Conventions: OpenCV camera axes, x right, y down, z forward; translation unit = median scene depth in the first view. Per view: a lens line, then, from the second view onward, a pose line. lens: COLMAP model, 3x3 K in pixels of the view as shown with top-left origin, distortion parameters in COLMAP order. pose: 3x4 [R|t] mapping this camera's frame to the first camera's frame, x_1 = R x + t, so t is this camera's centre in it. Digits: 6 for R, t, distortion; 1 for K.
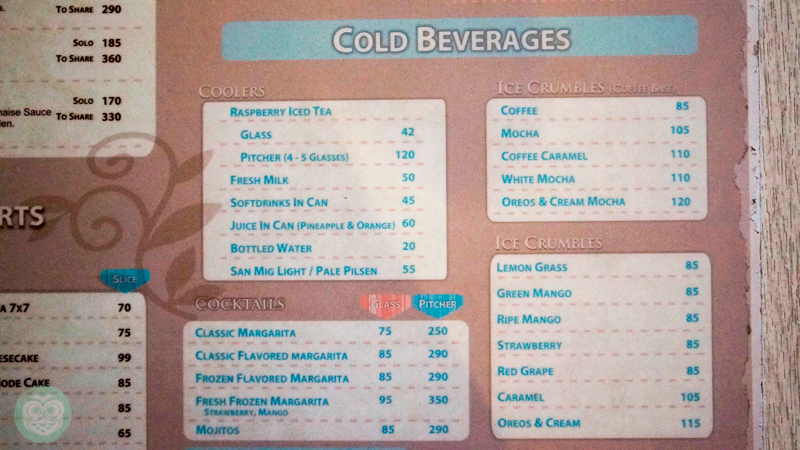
lens RADIAL K [[873.6, 0, 396.8], [0, 873.6, 228.4], [0, 0, 1]] dist [0.003078, 0.000000]
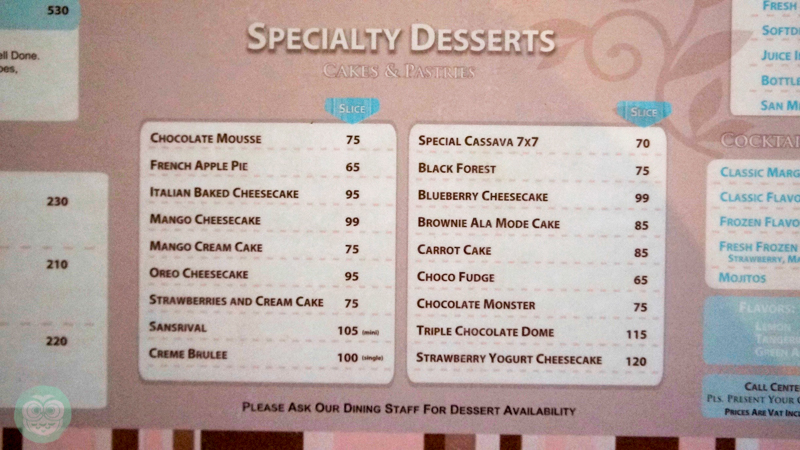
lens RADIAL K [[873.6, 0, 397.5], [0, 873.6, 231.6], [0, 0, 1]] dist [0.003078, 0.000000]
pose [[0.999598, 0.016951, 0.022705, -0.590031], [-0.017591, 0.999446, 0.028259, 0.162303], [-0.022213, -0.028647, 0.999343, 0.089195]]
